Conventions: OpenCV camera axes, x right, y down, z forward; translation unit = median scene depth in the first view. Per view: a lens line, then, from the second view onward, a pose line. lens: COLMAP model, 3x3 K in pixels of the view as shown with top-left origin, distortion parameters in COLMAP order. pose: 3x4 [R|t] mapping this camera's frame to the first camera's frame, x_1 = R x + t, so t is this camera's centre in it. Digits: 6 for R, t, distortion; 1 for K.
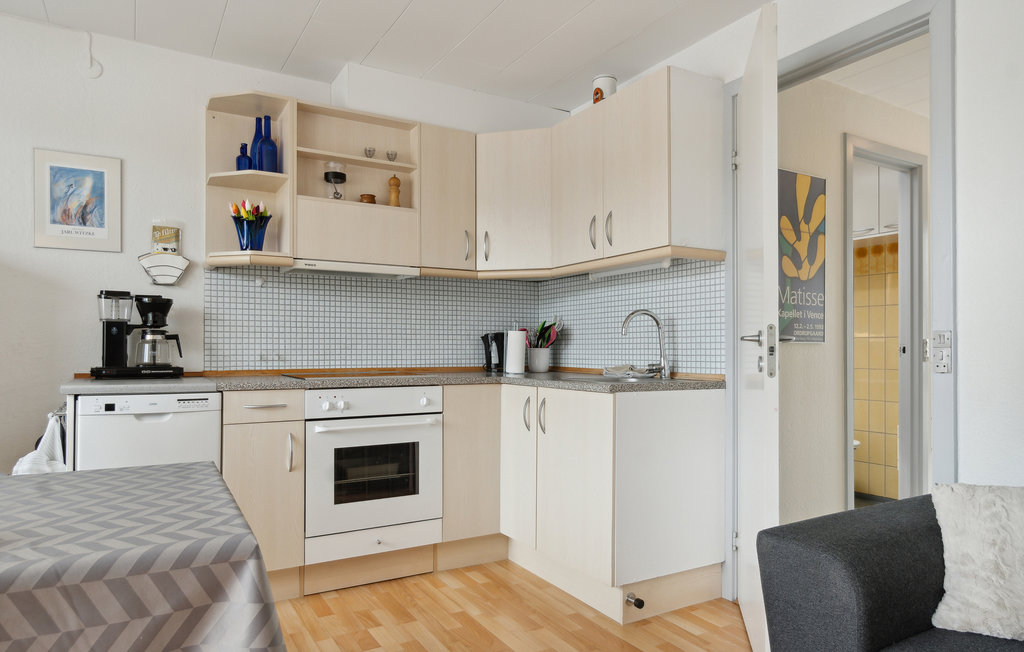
lens RADIAL K [[630.9, 0, 517.4], [0, 630.9, 349.5], [0, 0, 1]] dist [0.002487, -0.000489]
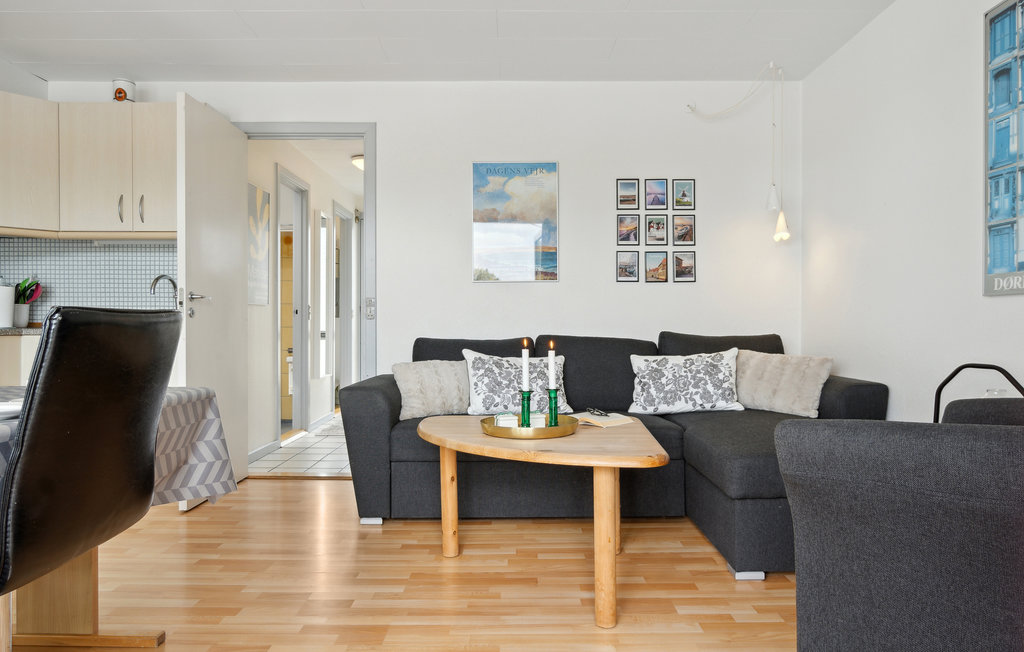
lens RADIAL K [[656.0, 0, 513.0], [0, 656.0, 326.1], [0, 0, 1]] dist [0.001586, 0.000417]
pose [[0.510690, -0.003097, 0.859759, -0.594766], [-0.003327, 0.999979, 0.005578, 0.031463], [-0.859759, -0.005709, 0.510669, -0.299323]]
